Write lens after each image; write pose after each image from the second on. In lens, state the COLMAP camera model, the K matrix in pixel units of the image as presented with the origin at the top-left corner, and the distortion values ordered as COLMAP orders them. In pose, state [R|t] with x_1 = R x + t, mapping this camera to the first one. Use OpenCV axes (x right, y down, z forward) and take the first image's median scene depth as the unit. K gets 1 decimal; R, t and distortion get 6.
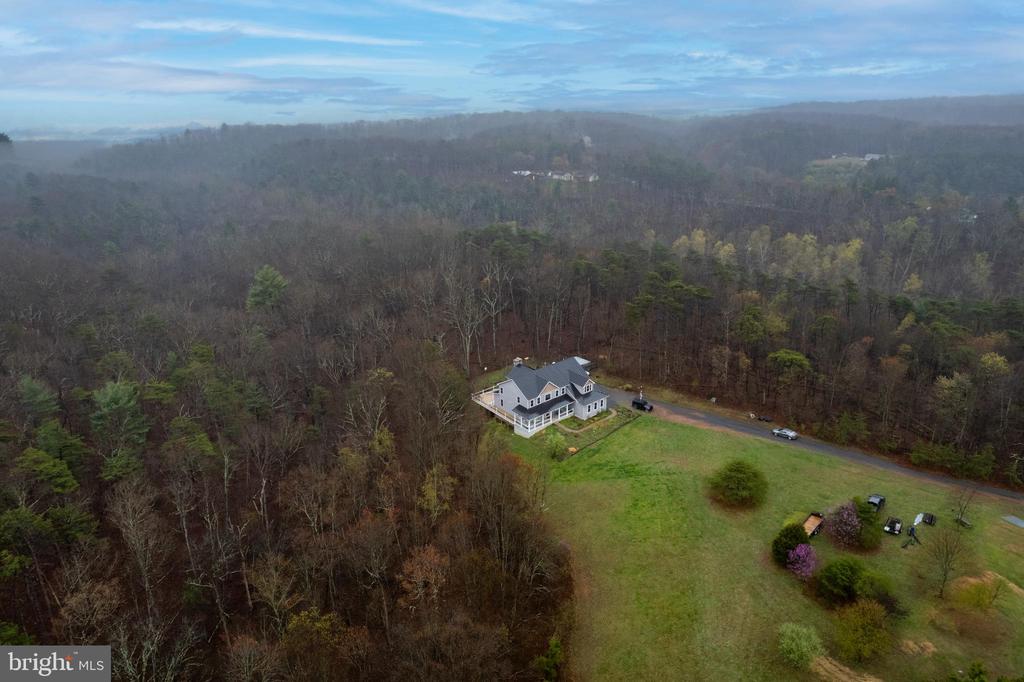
lens RADIAL K [[657.2, 0, 514.9], [0, 657.2, 341.9], [0, 0, 1]] dist [-0.070708, 0.063133]
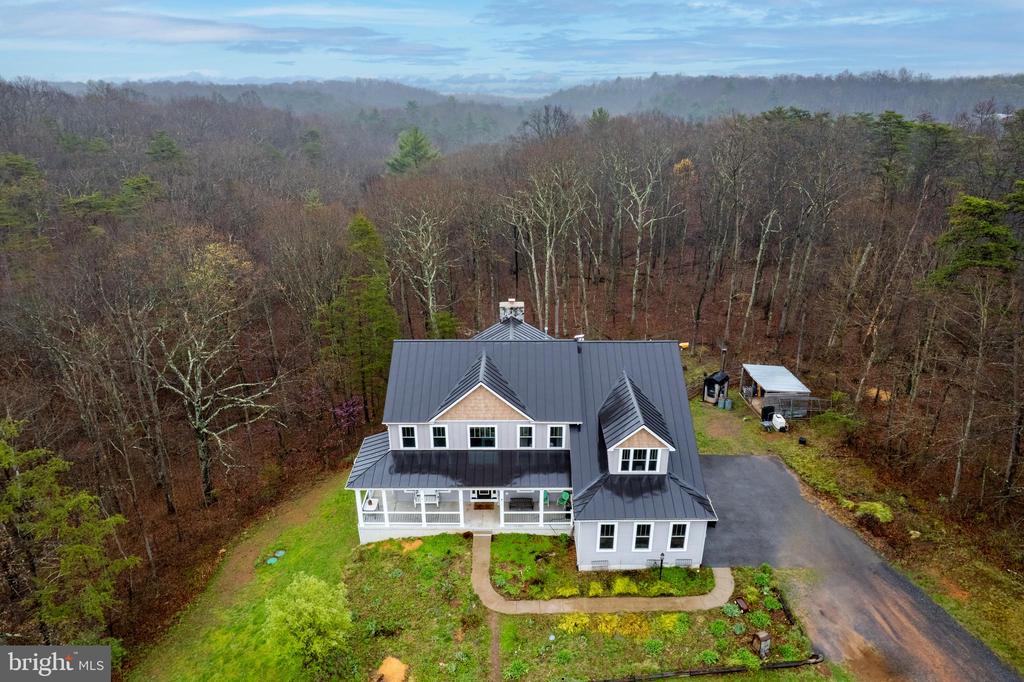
lens RADIAL K [[657.2, 0, 514.9], [0, 657.2, 341.9], [0, 0, 1]] dist [-0.070708, 0.063133]
pose [[0.773776, 0.253599, -0.580482, 0.213893], [-0.244921, 0.964872, 0.095054, 0.014633], [0.584196, 0.068621, 0.808706, 0.778046]]
